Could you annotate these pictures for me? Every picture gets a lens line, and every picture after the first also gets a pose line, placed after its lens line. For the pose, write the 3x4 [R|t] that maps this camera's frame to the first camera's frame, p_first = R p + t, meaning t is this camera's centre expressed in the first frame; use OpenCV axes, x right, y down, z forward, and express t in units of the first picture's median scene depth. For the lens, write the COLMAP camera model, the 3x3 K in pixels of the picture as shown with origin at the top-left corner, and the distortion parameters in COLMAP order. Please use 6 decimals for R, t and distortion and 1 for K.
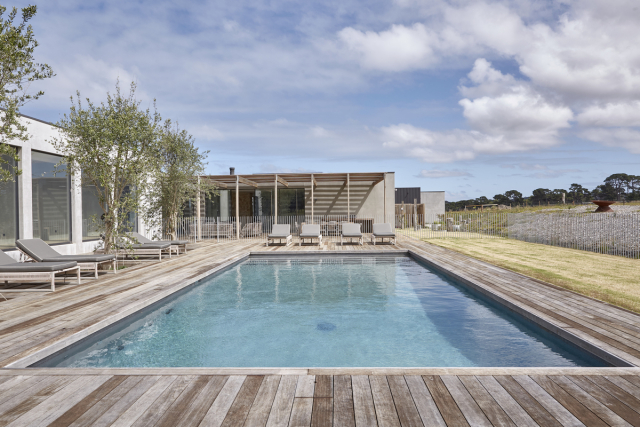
lens RADIAL K [[438.5, 0, 320.0], [0, 438.5, 213.5], [0, 0, 1]] dist [-0.002824, -0.000227]
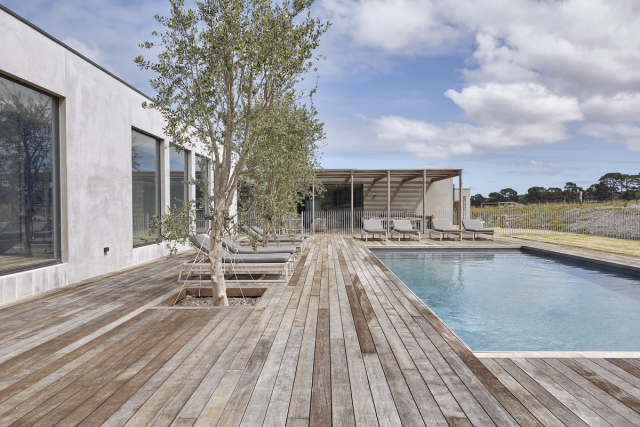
lens RADIAL K [[438.5, 0, 320.0], [0, 438.5, 213.5], [0, 0, 1]] dist [-0.002824, -0.000227]
pose [[0.999913, 0.009255, 0.009413, -0.179819], [-0.009337, 0.999918, 0.008766, 0.002608], [-0.009331, -0.008853, 0.999917, -0.007291]]
